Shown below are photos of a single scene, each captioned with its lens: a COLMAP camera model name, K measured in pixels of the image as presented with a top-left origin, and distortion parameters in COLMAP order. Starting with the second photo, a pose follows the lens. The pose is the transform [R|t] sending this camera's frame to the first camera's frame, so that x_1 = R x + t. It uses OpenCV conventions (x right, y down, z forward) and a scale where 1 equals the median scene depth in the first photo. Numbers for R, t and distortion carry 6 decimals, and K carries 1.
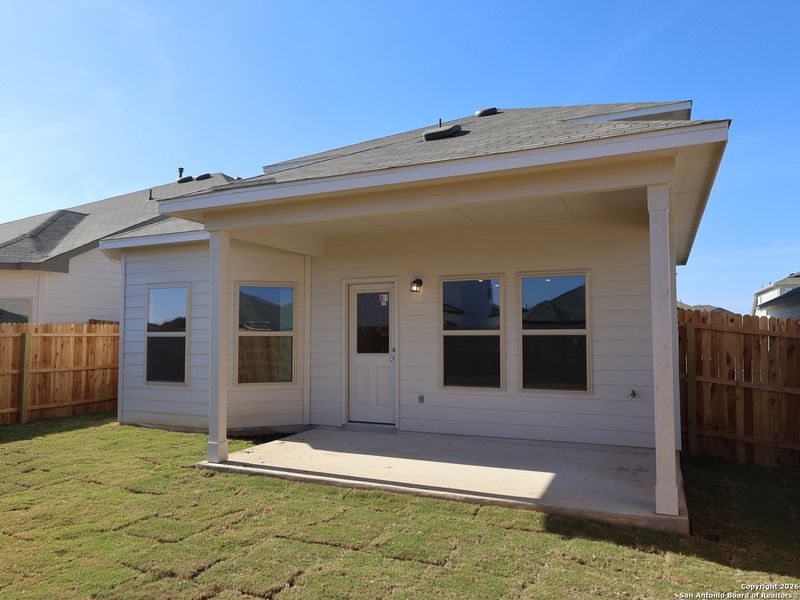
lens RADIAL K [[572.4, 0, 399.4], [0, 572.4, 300.0], [0, 0, 1]] dist [0.001125, 0.001600]
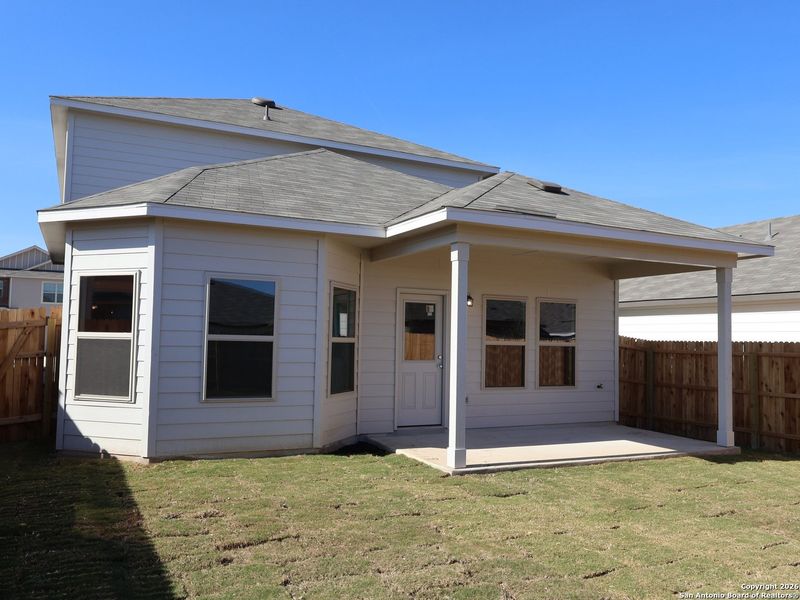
lens RADIAL K [[657.5, 0, 399.4], [0, 657.5, 302.3], [0, 0, 1]] dist [-0.001410, 0.000522]
pose [[0.634702, 0.063775, 0.770121, -0.996559], [-0.068095, 0.997328, -0.026469, 0.020538], [-0.769751, -0.035642, 0.637349, 0.259657]]
